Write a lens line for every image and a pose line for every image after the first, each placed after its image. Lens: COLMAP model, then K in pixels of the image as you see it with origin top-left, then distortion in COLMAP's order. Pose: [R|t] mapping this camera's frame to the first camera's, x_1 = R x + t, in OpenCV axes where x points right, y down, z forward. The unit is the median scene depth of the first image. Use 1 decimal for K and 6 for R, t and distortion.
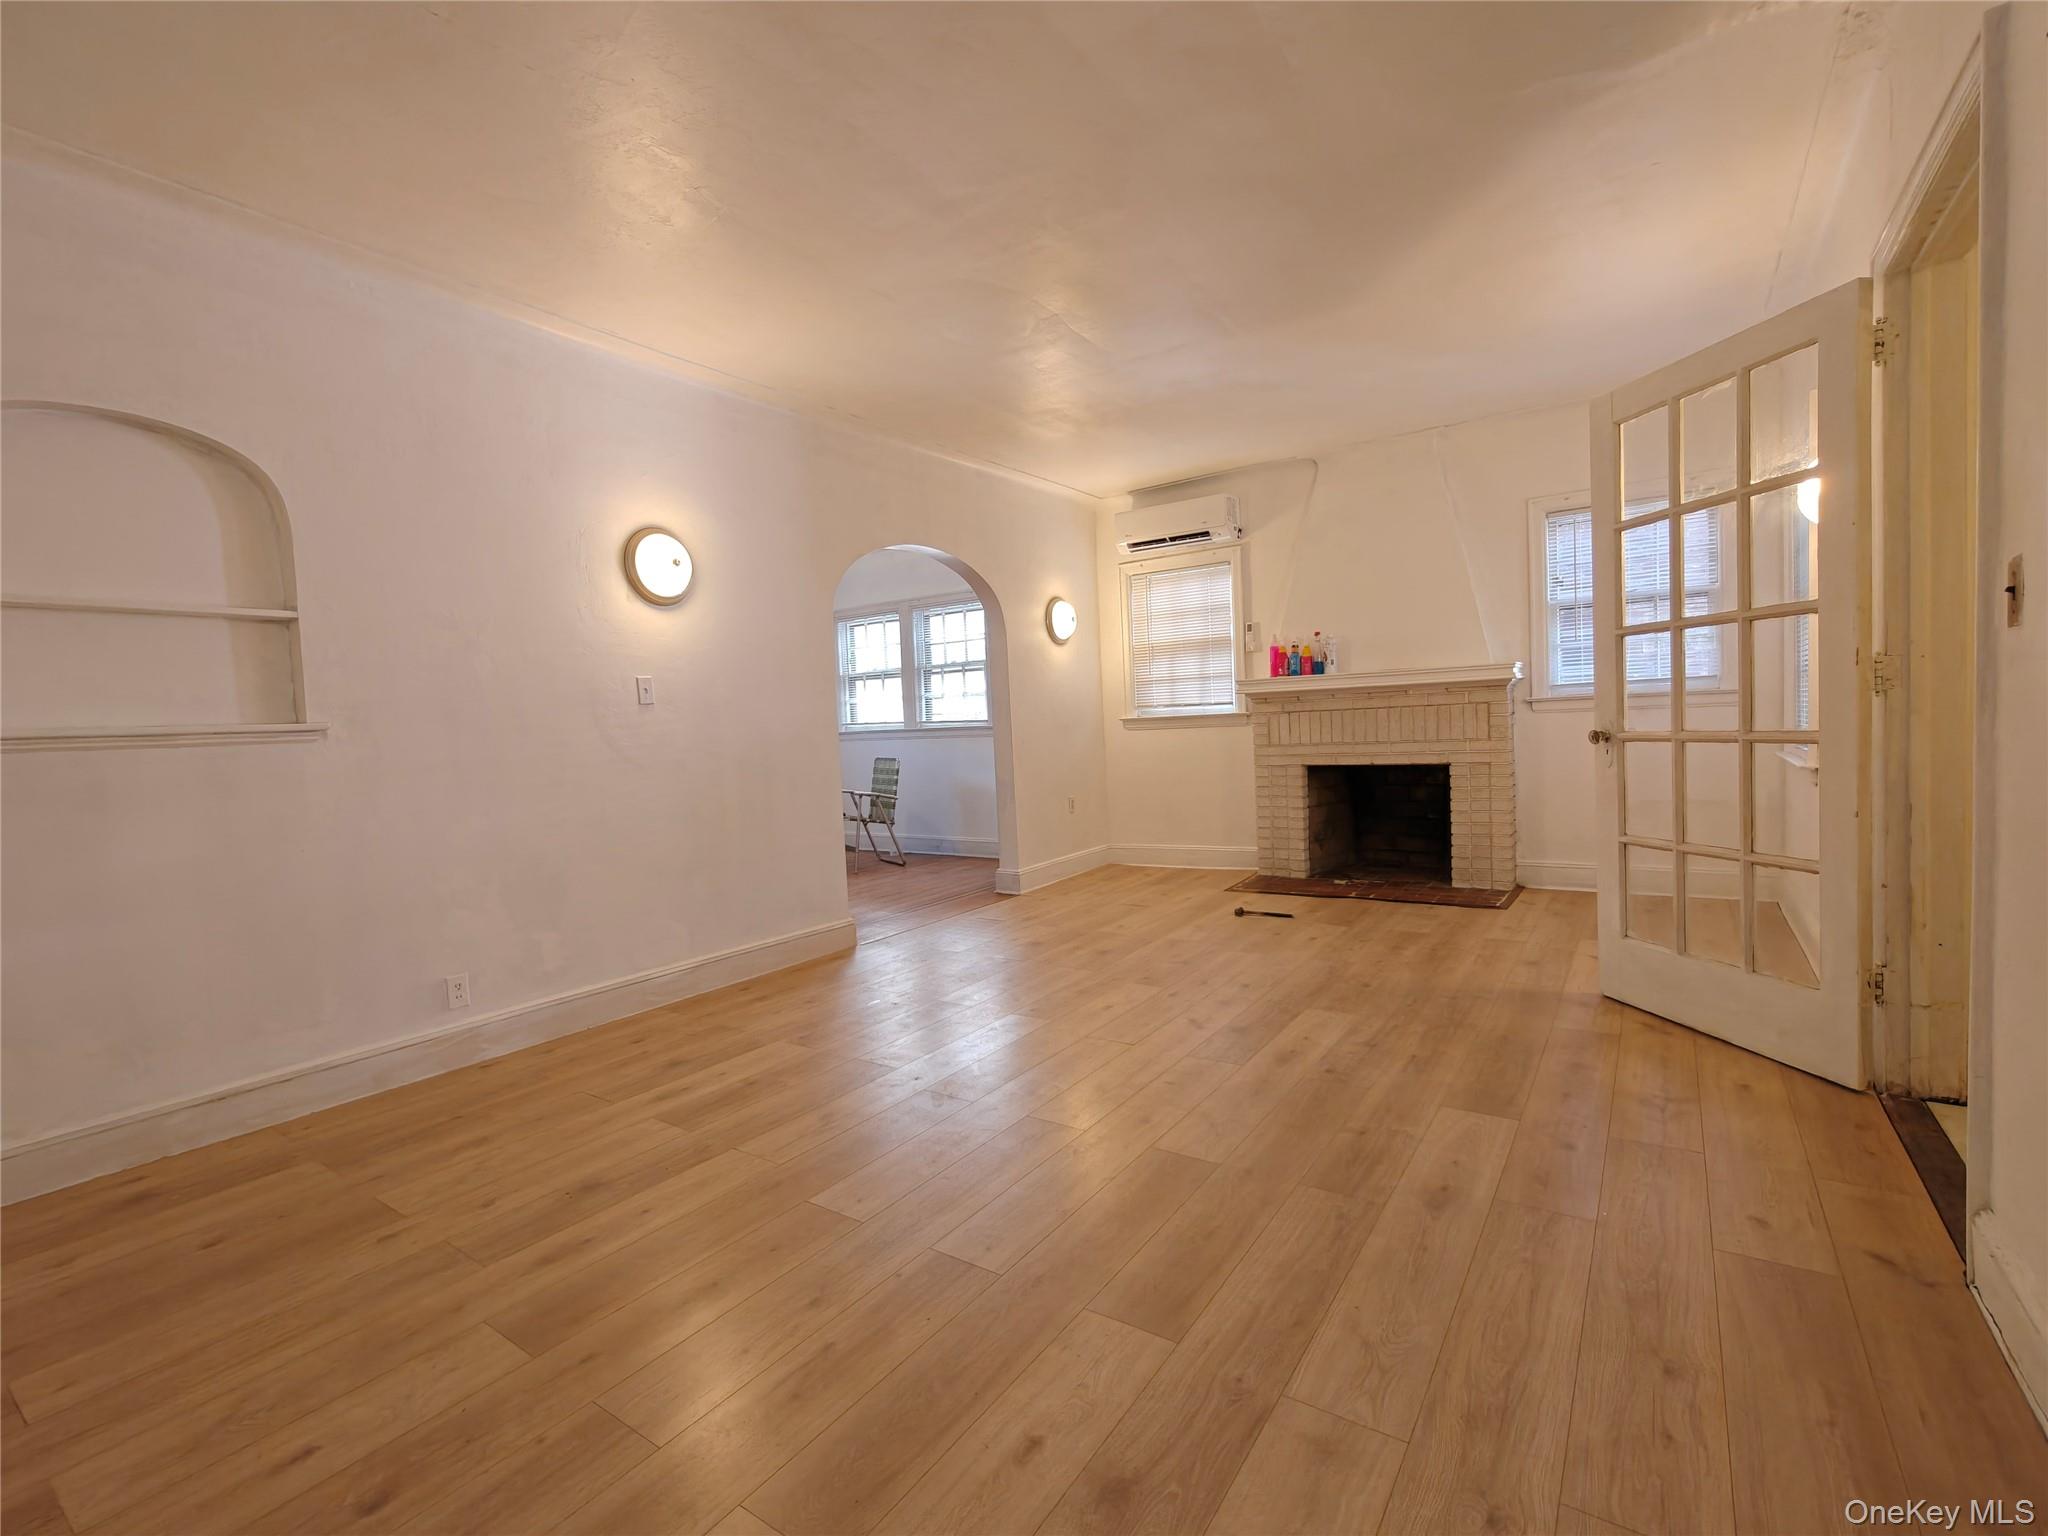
lens RADIAL K [[917.4, 0, 1025.2], [0, 917.4, 755.1], [0, 0, 1]] dist [-0.001209, 0.000542]
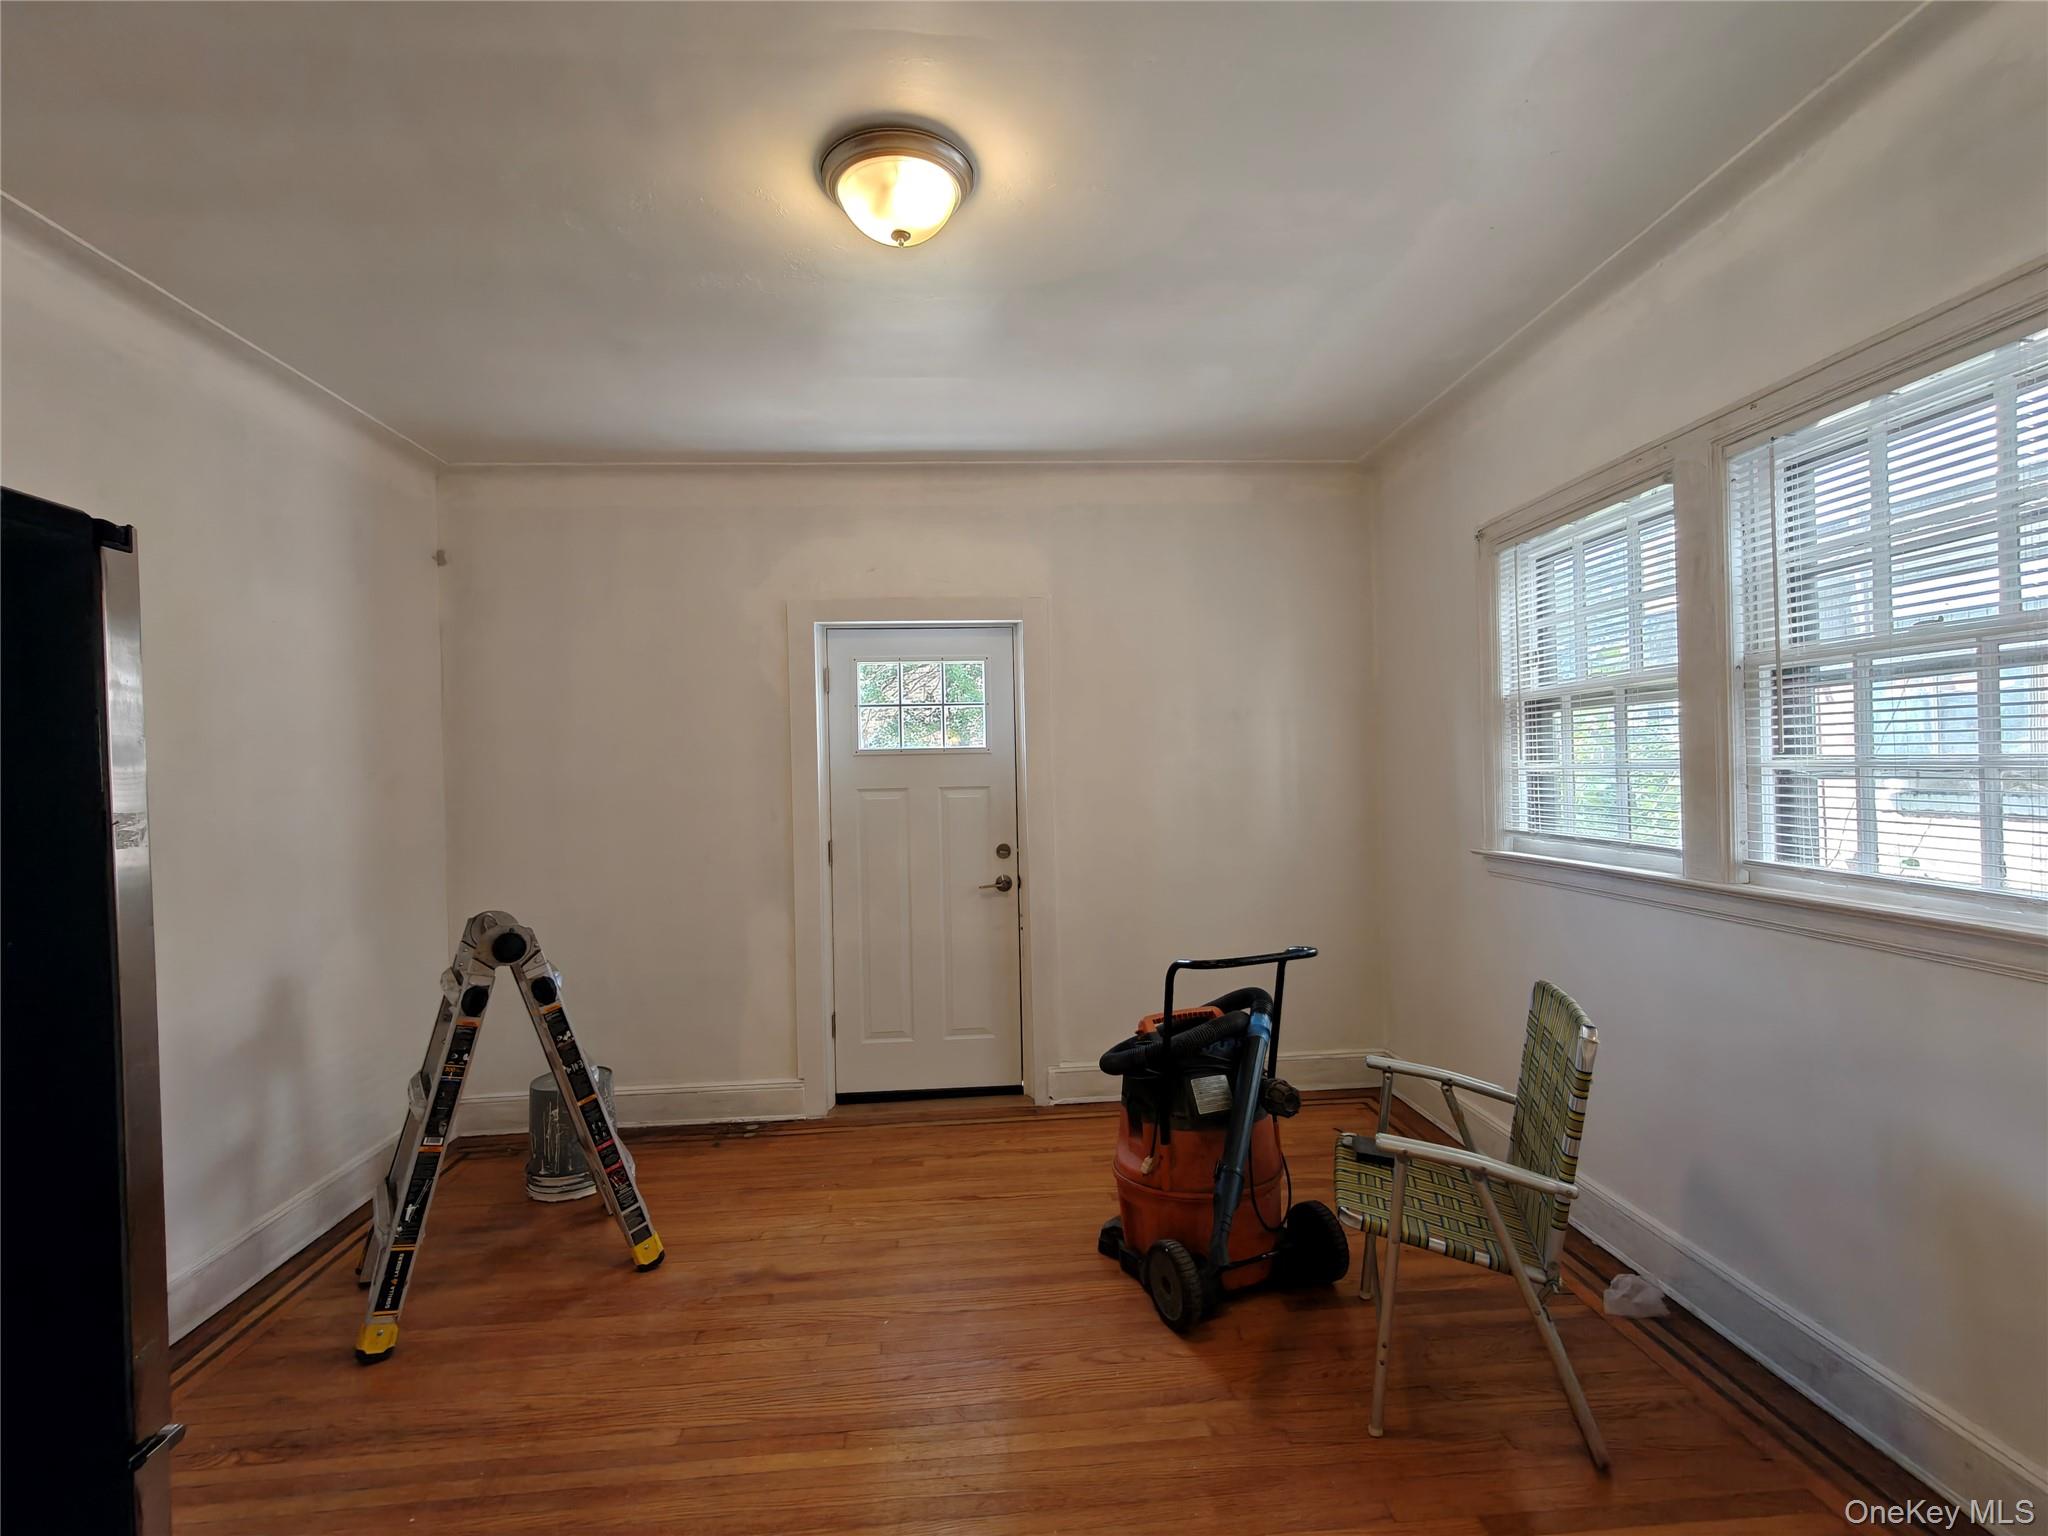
lens RADIAL K [[917.4, 0, 1025.0], [0, 917.4, 768.0], [0, 0, 1]] dist [-0.001209, 0.000542]
pose [[0.626506, 0.024801, -0.779022, -0.100777], [-0.030305, 0.999513, 0.007448, -0.152385], [0.778828, 0.018942, 0.626952, 1.705939]]
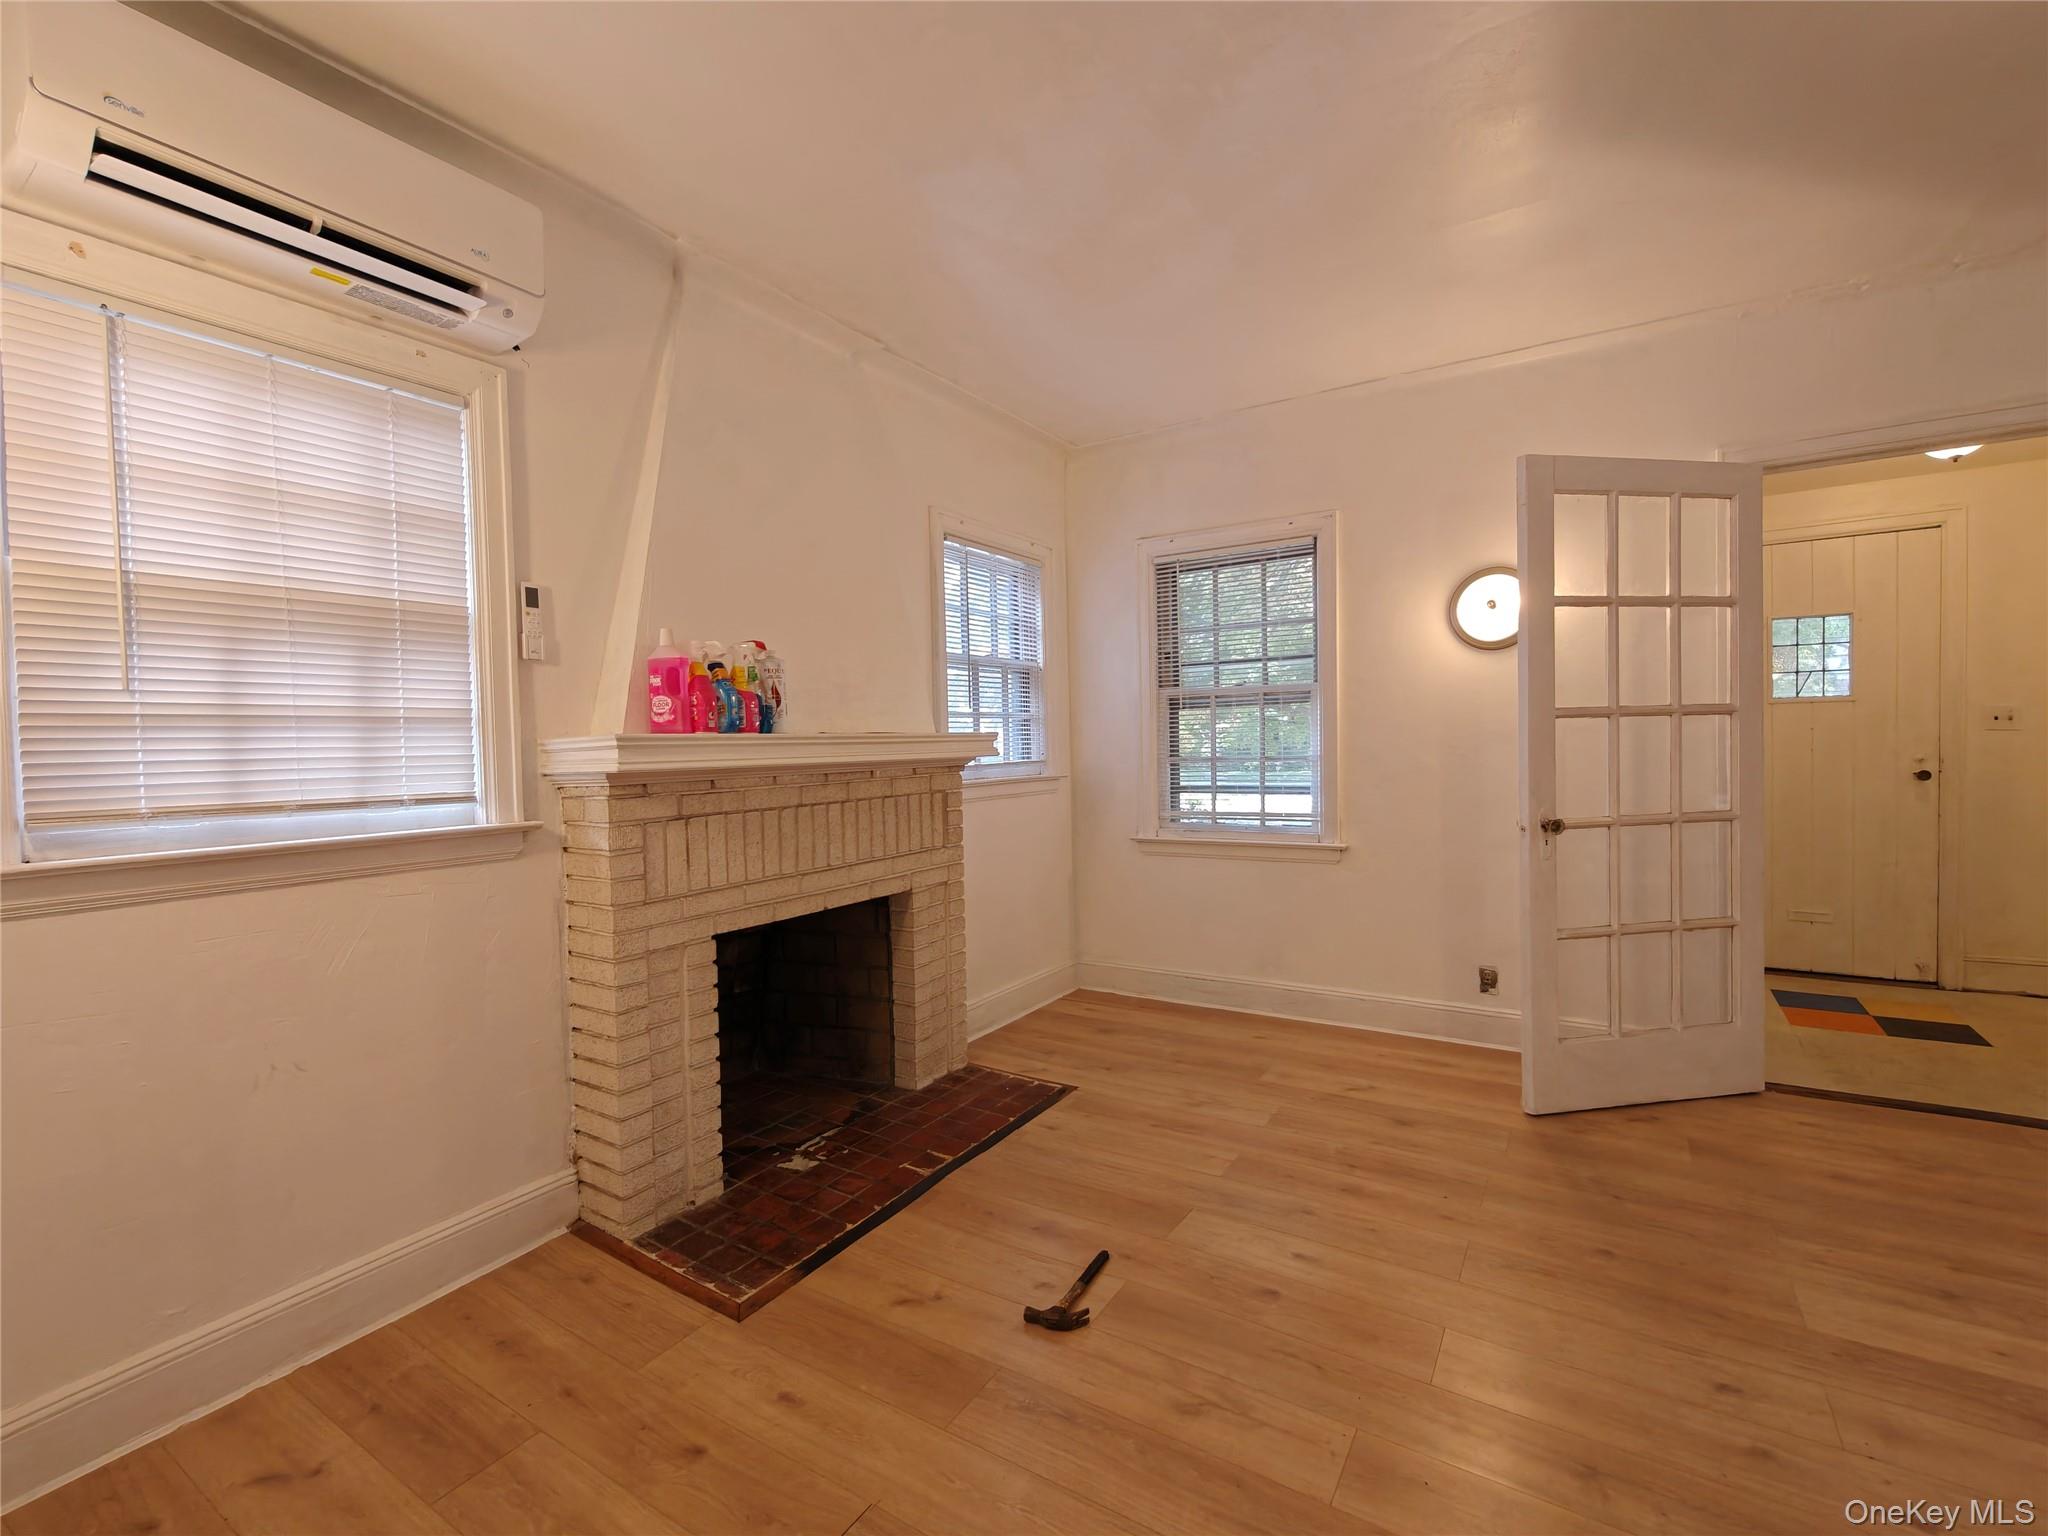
lens RADIAL K [[917.4, 0, 1020.2], [0, 917.4, 766.3], [0, 0, 1]] dist [-0.001209, 0.000542]
pose [[-0.033948, 0.022459, 0.999171, -0.269781], [0.063080, 0.997802, -0.020285, -0.097764], [-0.997431, 0.062339, -0.035290, 1.613571]]
